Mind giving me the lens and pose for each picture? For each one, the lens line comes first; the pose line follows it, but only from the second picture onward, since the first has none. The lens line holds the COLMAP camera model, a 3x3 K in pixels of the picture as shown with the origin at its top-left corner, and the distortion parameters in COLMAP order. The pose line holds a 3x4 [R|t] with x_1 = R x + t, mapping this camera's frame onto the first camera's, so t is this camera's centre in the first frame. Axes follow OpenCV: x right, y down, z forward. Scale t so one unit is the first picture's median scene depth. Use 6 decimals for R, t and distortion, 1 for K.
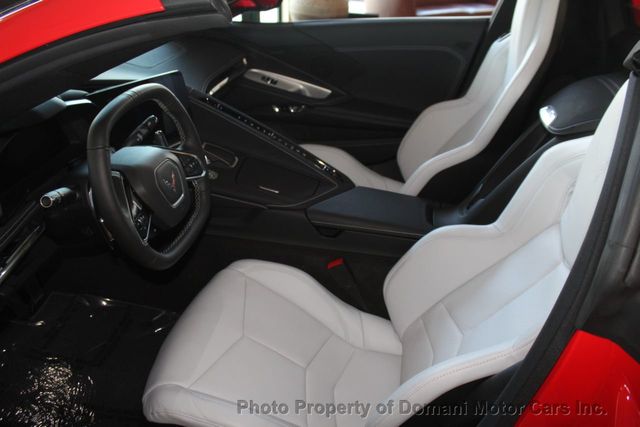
lens RADIAL K [[534.3, 0, 332.6], [0, 534.3, 211.1], [0, 0, 1]] dist [-0.128516, 0.082293]
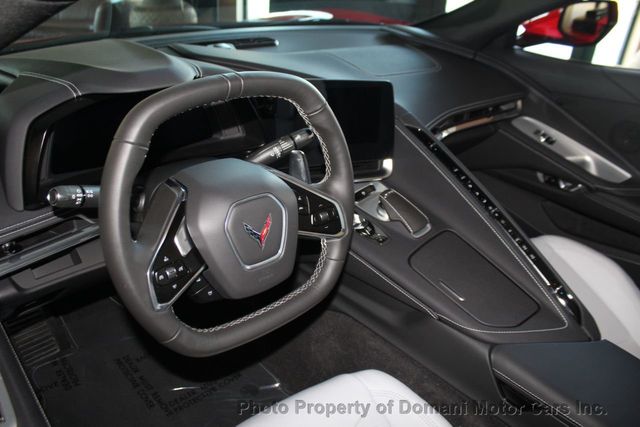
lens RADIAL K [[534.3, 0, 332.6], [0, 534.3, 211.1], [0, 0, 1]] dist [-0.128516, 0.082293]
pose [[0.804880, 0.306592, -0.508103, 0.041369], [-0.348456, 0.937227, 0.013541, -0.062867], [0.480360, 0.166153, 0.861190, 0.268066]]
